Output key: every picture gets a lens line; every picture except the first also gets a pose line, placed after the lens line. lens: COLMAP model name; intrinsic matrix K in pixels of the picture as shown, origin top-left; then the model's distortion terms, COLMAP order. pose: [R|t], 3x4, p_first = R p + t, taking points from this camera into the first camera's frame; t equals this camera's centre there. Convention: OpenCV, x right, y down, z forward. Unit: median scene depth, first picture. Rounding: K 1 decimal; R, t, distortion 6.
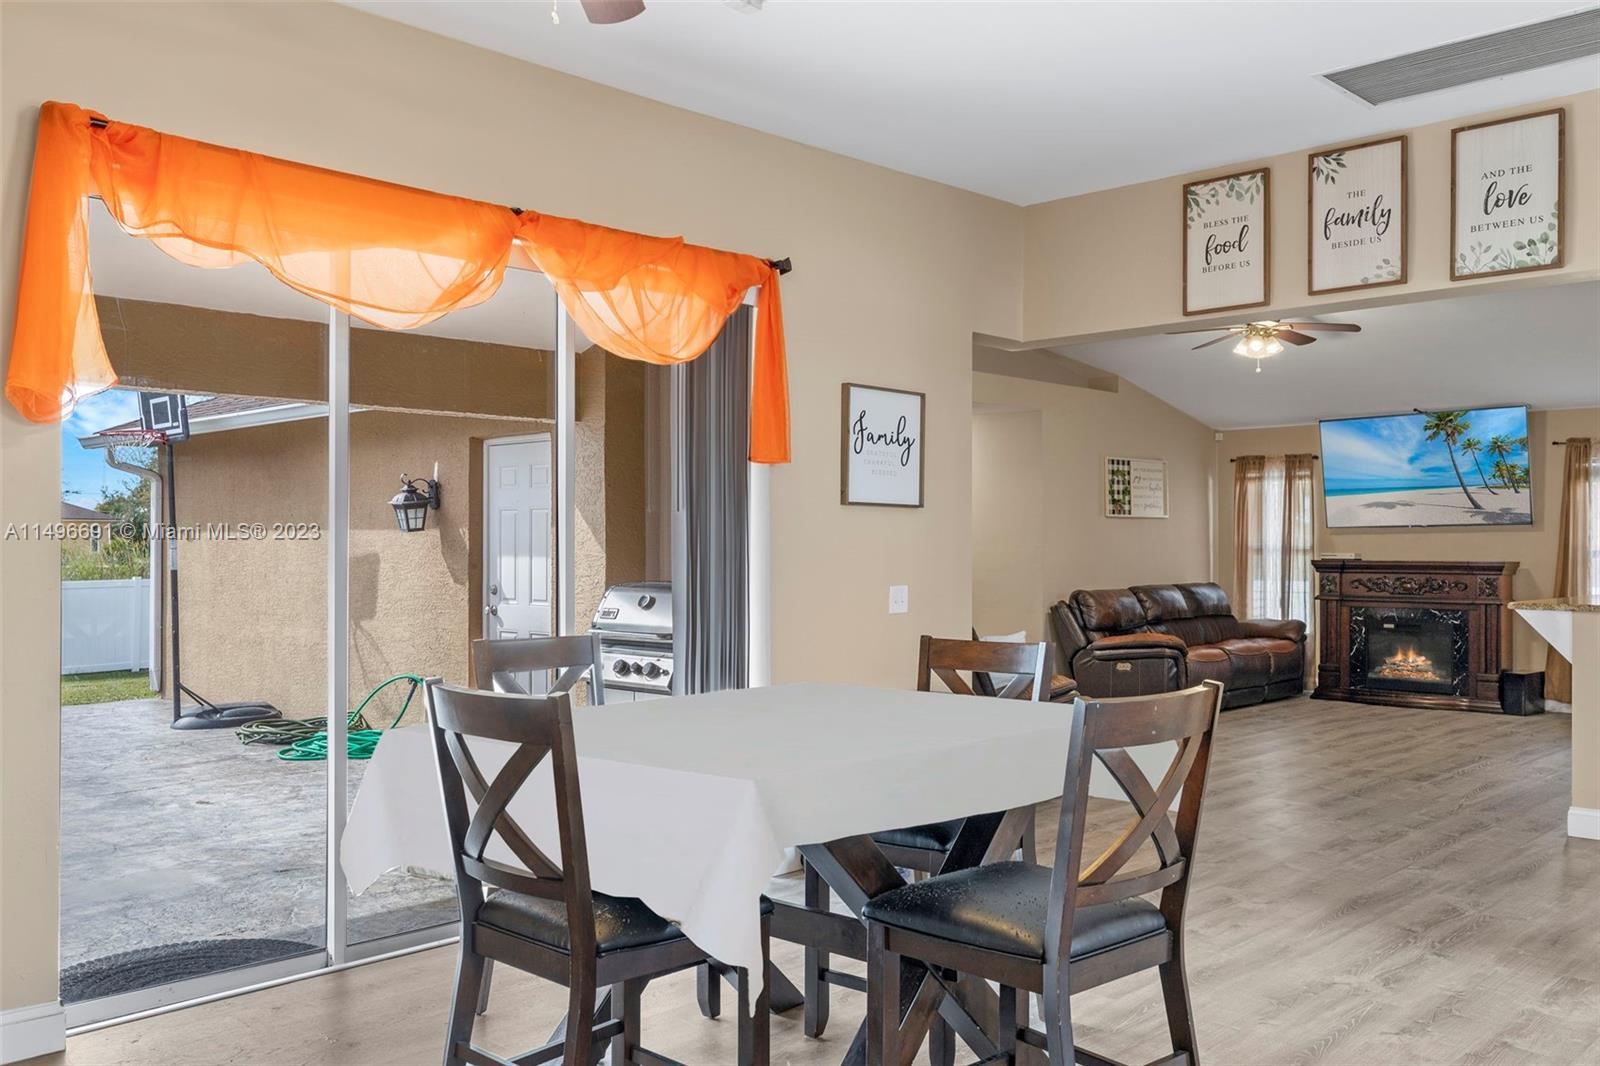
lens RADIAL K [[1350.3, 0, 803.7], [0, 1350.3, 532.1], [0, 0, 1]] dist [0.002744, 0.000212]
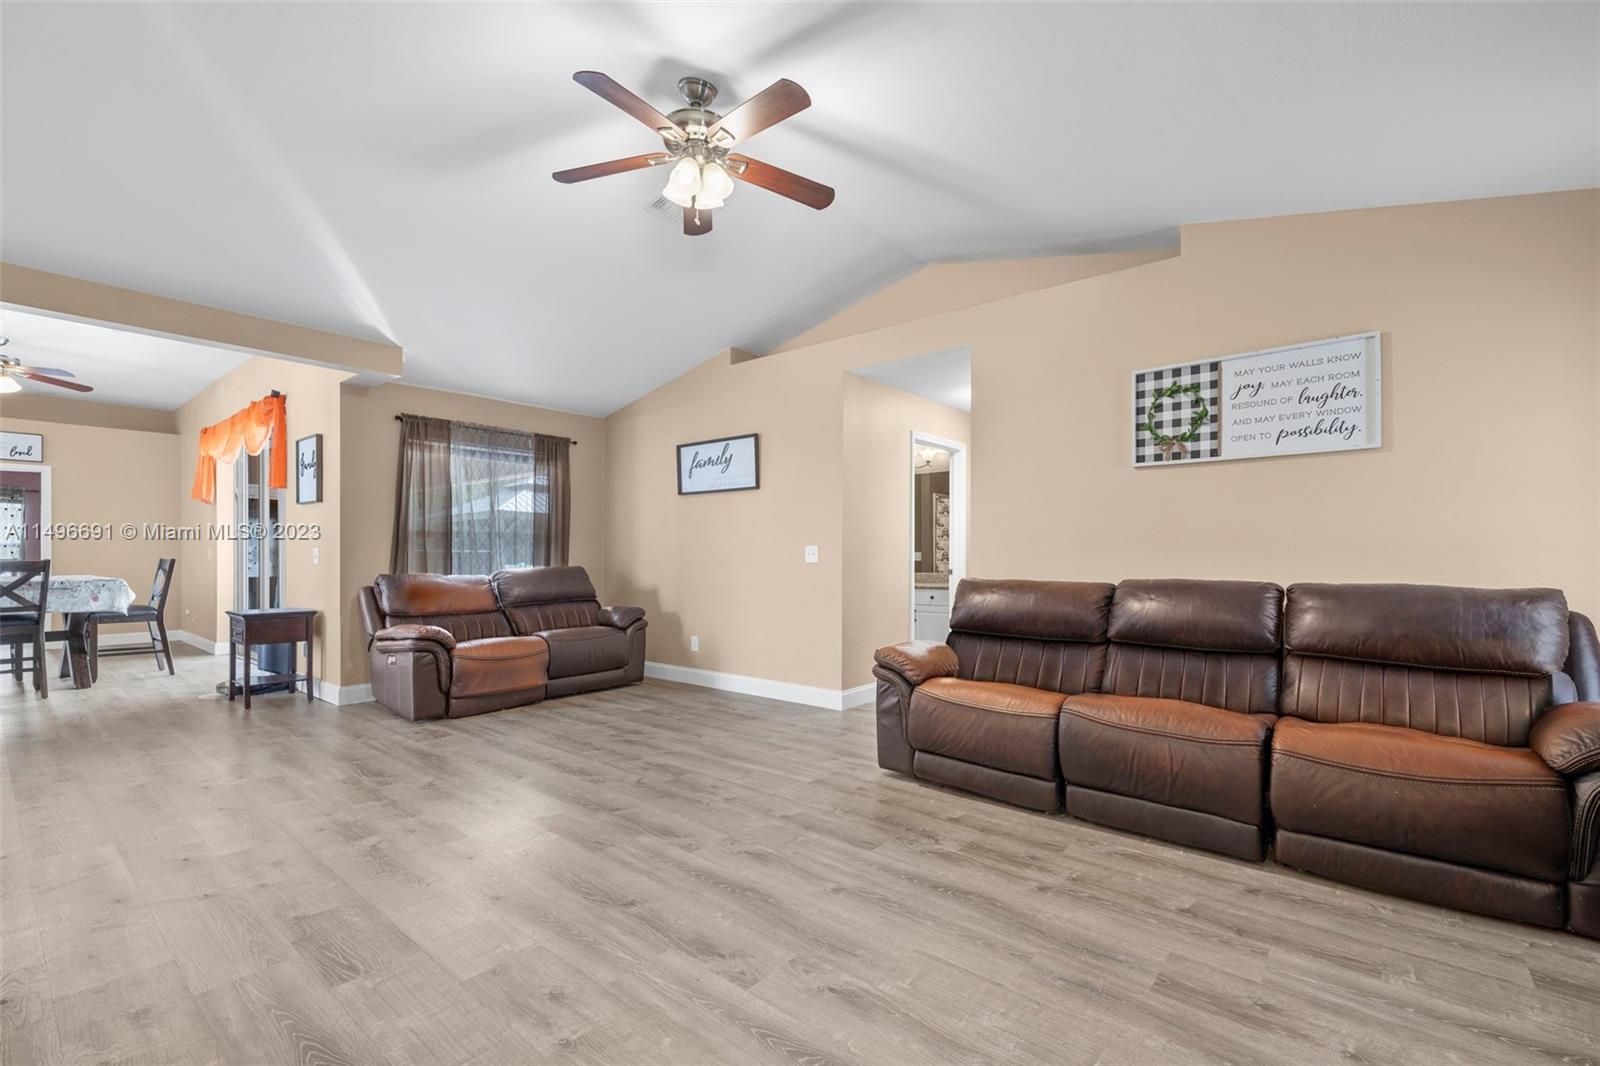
lens RADIAL K [[691.2, 0, 808.9], [0, 691.2, 556.3], [0, 0, 1]] dist [0.001227, 0.000384]
pose [[0.074930, 0.000124, -0.997189, 0.535836], [0.005803, 0.999983, 0.000560, 0.028813], [0.997172, -0.005829, 0.074928, 0.831536]]
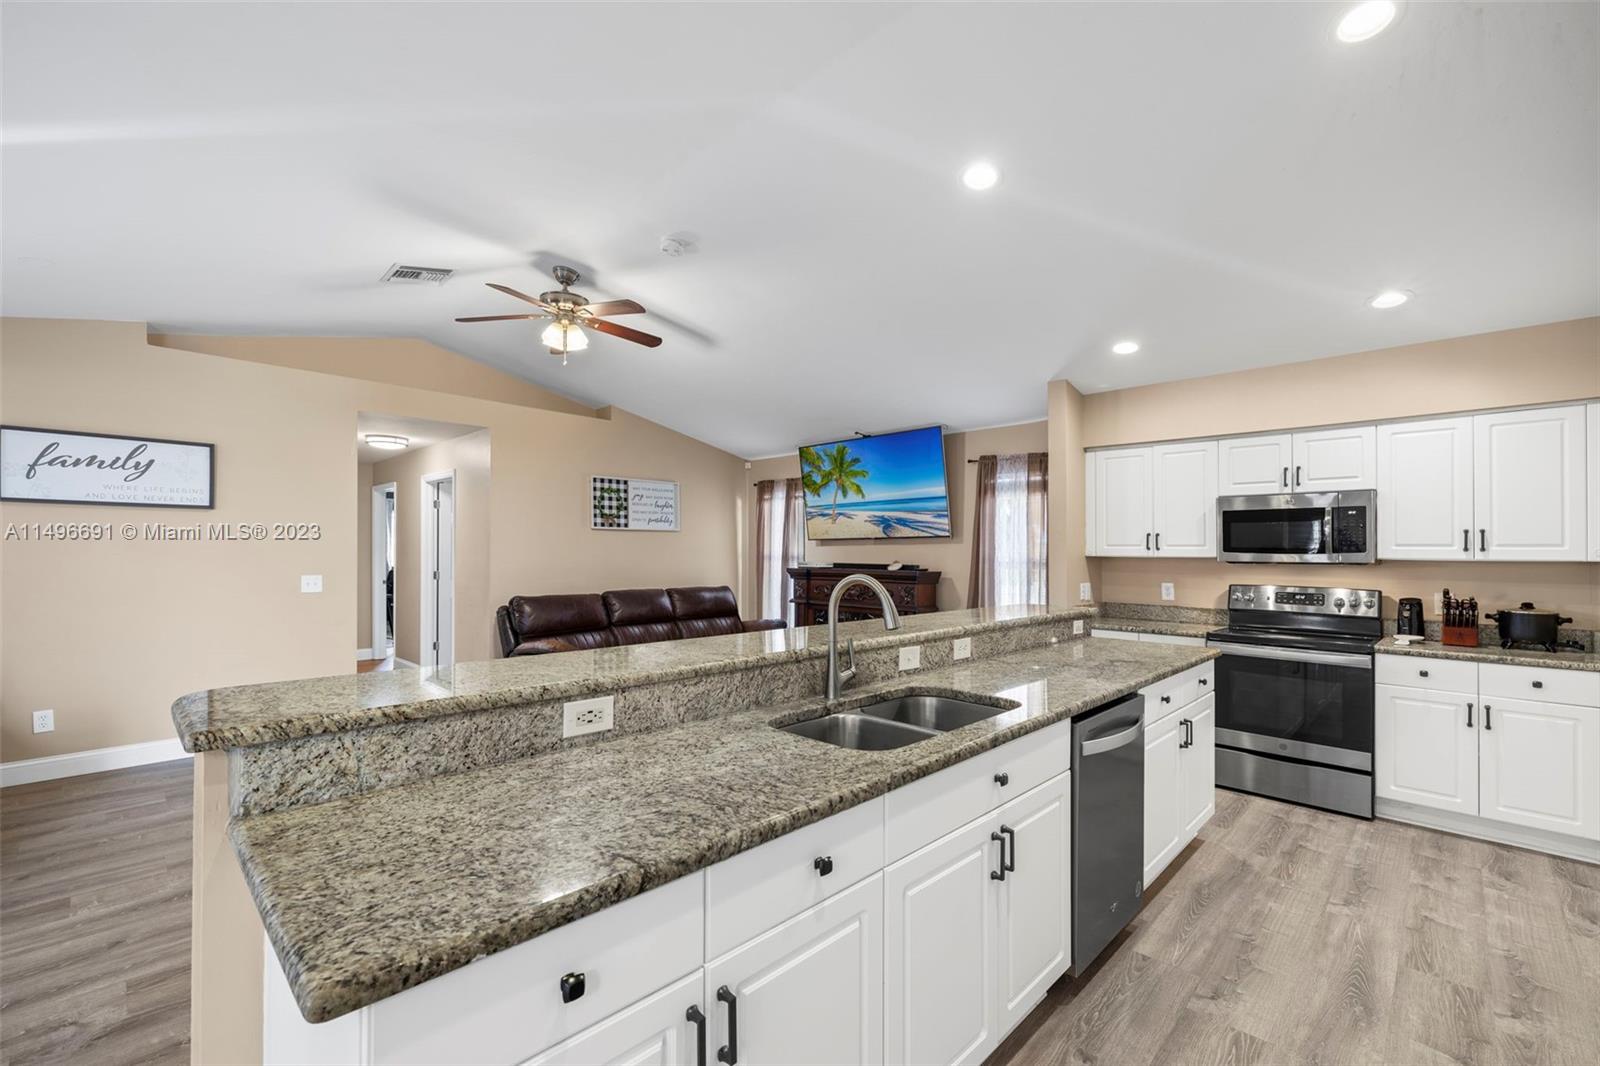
lens RADIAL K [[678.3, 0, 789.7], [0, 678.3, 545.7], [0, 0, 1]] dist [0.003991, -0.001307]
pose [[0.999877, 0.005588, -0.014646, 0.400616], [-0.005600, 0.999984, -0.000776, 0.002250], [0.014642, 0.000858, 0.999892, 0.439415]]
